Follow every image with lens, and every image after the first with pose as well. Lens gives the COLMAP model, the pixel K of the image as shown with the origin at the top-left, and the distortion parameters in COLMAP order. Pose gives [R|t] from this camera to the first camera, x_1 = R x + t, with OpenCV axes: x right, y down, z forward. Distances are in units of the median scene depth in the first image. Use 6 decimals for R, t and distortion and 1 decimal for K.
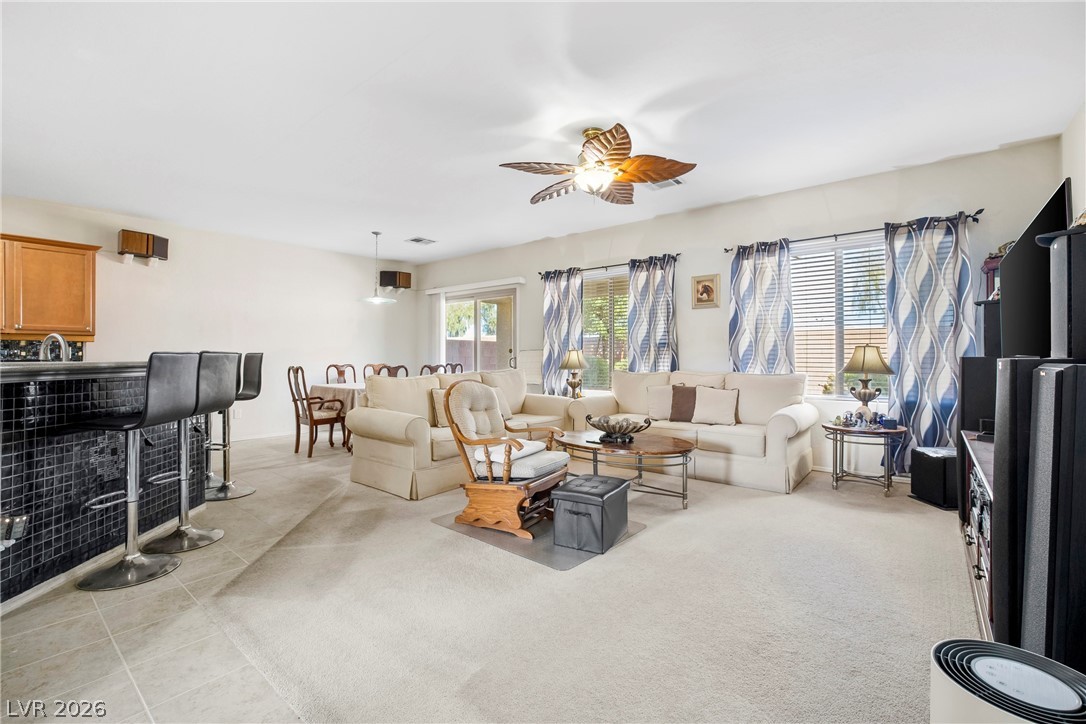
lens RADIAL K [[475.7, 0, 541.6], [0, 475.7, 385.6], [0, 0, 1]] dist [-0.036235, 0.015582]
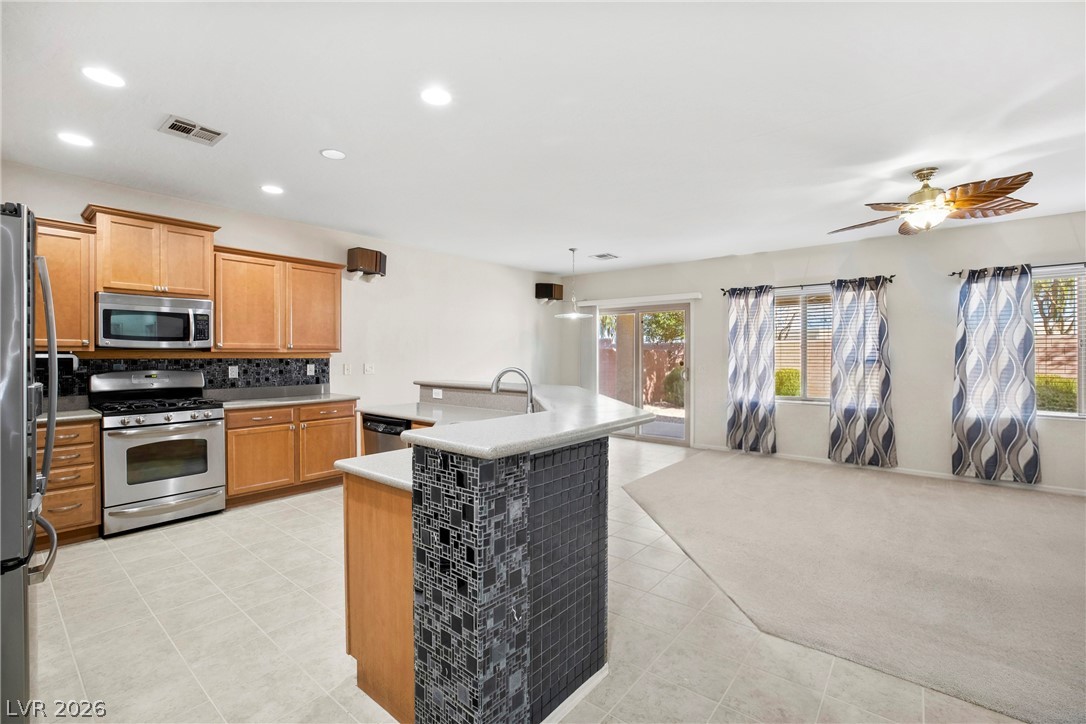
lens RADIAL K [[475.7, 0, 548.4], [0, 475.7, 384.3], [0, 0, 1]] dist [-0.036235, 0.015582]
pose [[0.999939, 0.001152, 0.010963, -0.639668], [-0.001120, 0.999995, -0.002941, -0.045205], [-0.010966, 0.002929, 0.999936, -0.032926]]
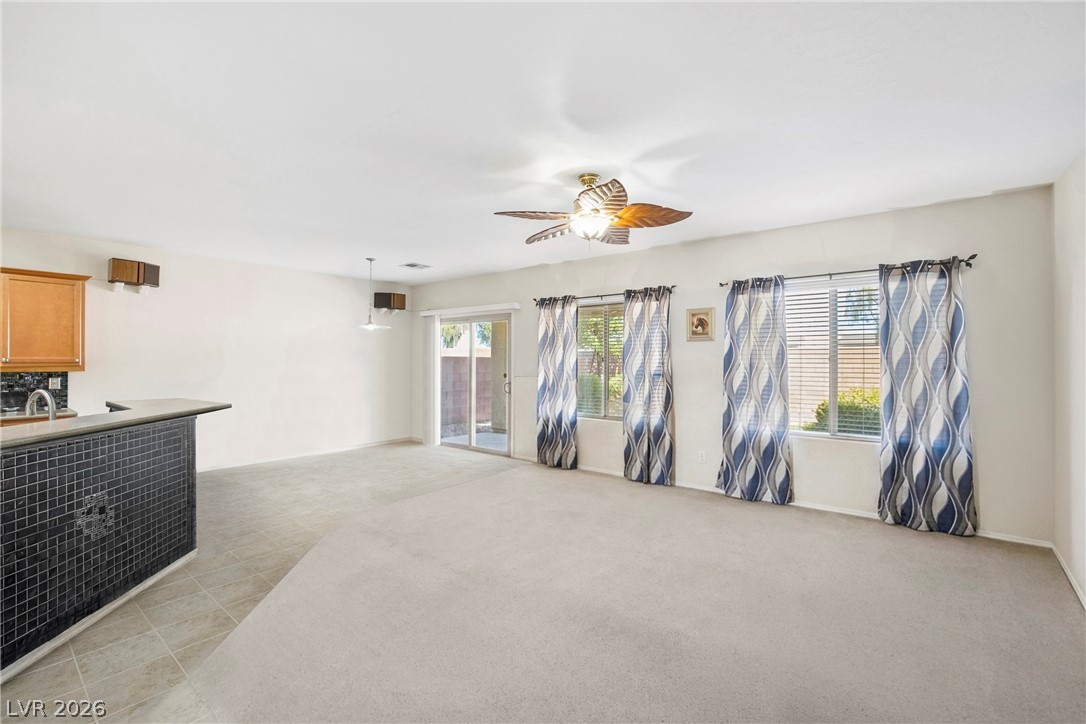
lens RADIAL K [[475.7, 0, 540.9], [0, 475.7, 391.0], [0, 0, 1]] dist [-0.036235, 0.015582]
pose [[0.999943, 0.004528, 0.009671, 0.000346], [-0.004531, 0.999990, 0.000330, -0.073139], [-0.009669, -0.000374, 0.999953, 0.003519]]
